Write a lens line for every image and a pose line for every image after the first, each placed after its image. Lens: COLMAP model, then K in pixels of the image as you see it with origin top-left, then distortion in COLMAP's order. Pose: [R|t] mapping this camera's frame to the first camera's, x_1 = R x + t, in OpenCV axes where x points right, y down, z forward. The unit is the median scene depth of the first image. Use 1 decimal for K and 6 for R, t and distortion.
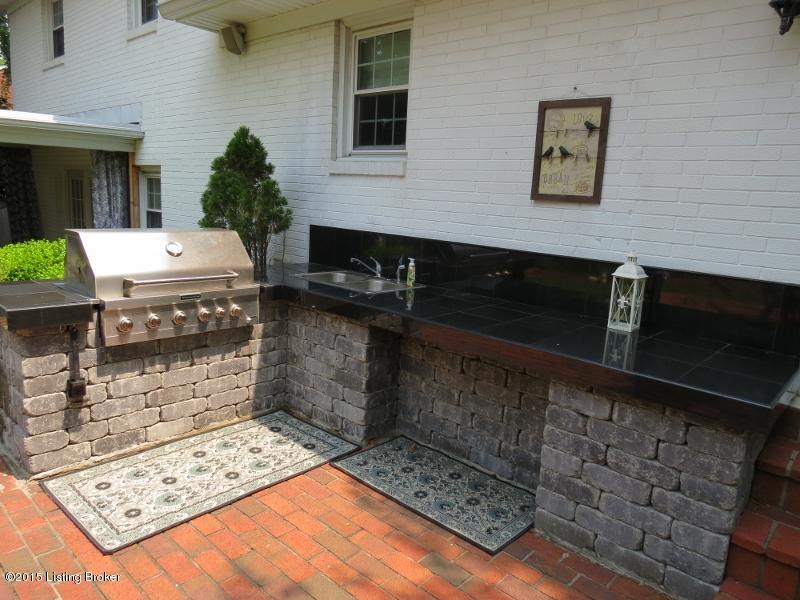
lens RADIAL K [[564.5, 0, 397.5], [0, 564.5, 296.7], [0, 0, 1]] dist [-0.007796, -0.002345]
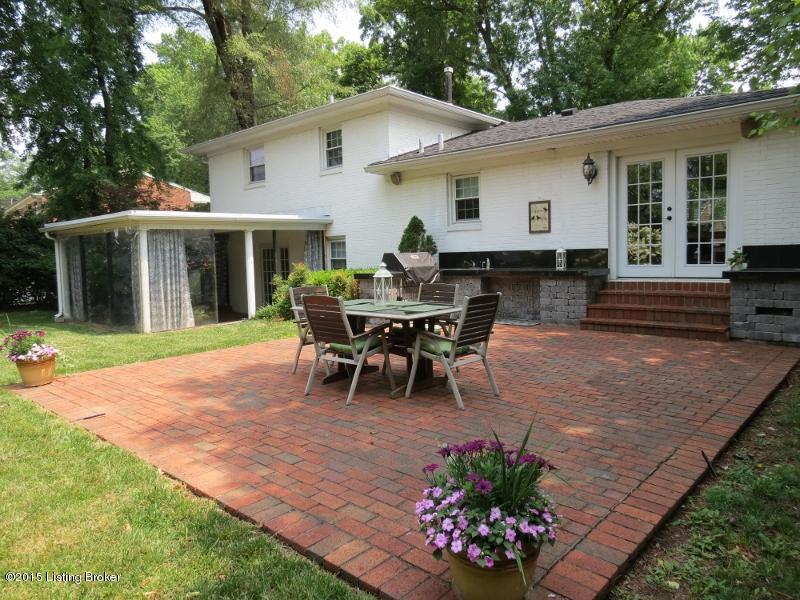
lens RADIAL K [[564.5, 0, 402.6], [0, 564.5, 299.6], [0, 0, 1]] dist [-0.007796, -0.002345]
pose [[0.996477, -0.082169, 0.016810, -0.430226], [0.083440, 0.991532, -0.099514, 0.352546], [-0.008491, 0.100566, 0.994894, -1.631799]]
